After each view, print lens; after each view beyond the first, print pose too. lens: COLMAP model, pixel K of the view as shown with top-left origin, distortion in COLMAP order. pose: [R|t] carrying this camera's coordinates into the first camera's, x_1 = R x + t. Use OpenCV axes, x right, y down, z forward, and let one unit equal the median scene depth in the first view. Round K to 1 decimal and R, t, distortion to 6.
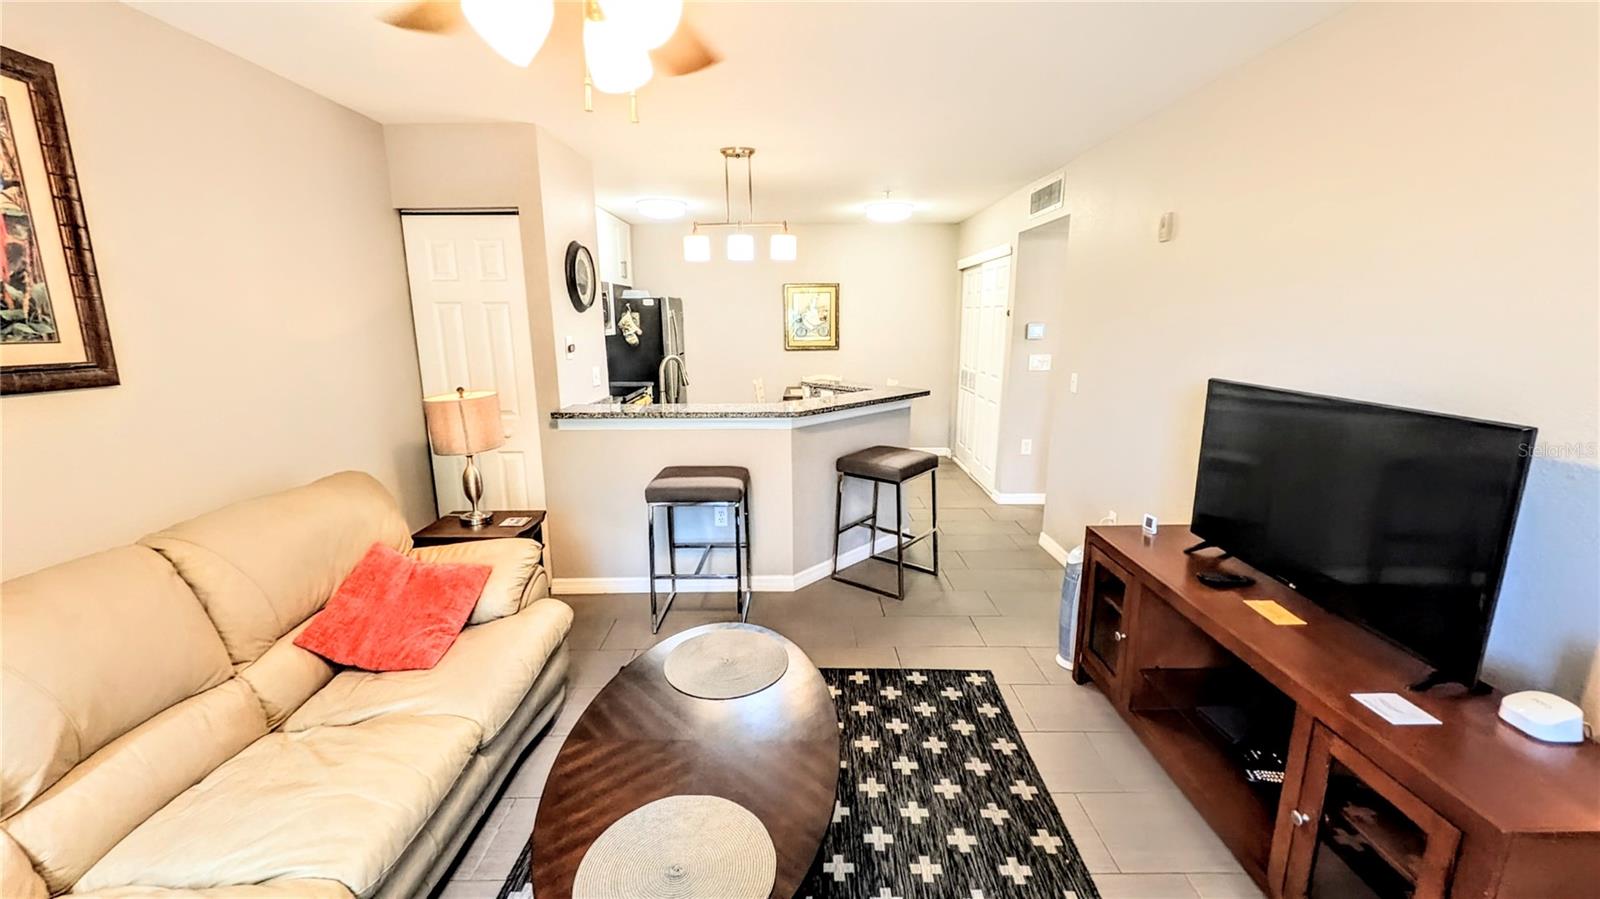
lens RADIAL K [[624.4, 0, 794.9], [0, 624.4, 449.9], [0, 0, 1]] dist [0.002935, -0.001141]
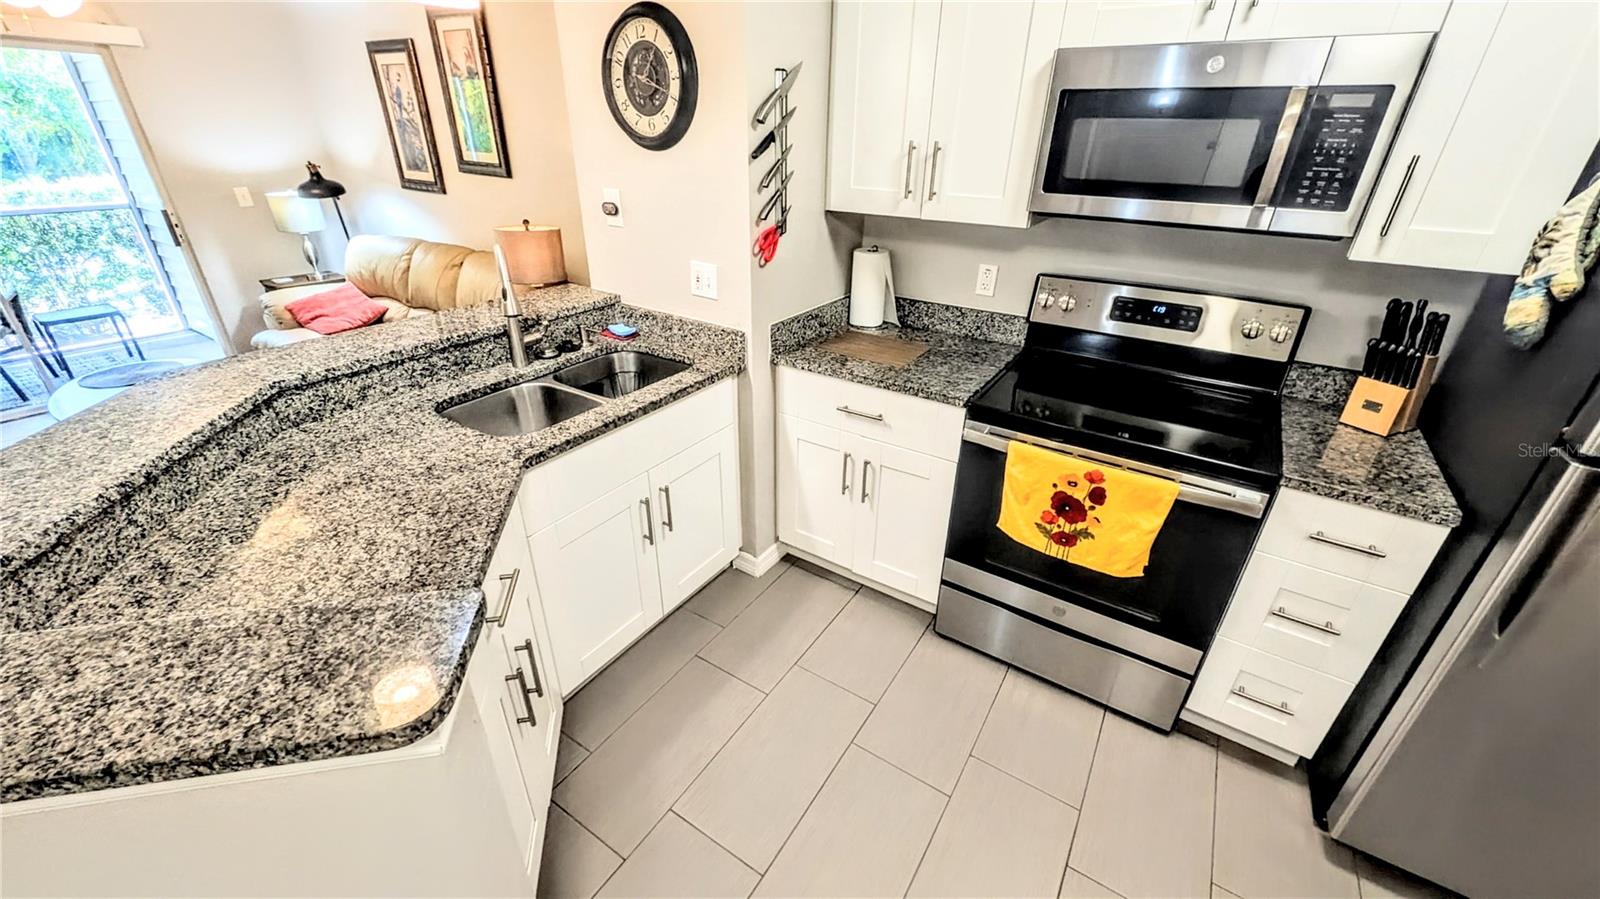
lens RADIAL K [[624.4, 0, 794.9], [0, 624.4, 449.7], [0, 0, 1]] dist [0.002935, -0.001141]
pose [[-0.557482, 0.377825, -0.739230, 0.118304], [-0.187162, 0.810314, 0.555303, -0.394473], [0.808816, 0.447927, -0.381022, 1.679037]]
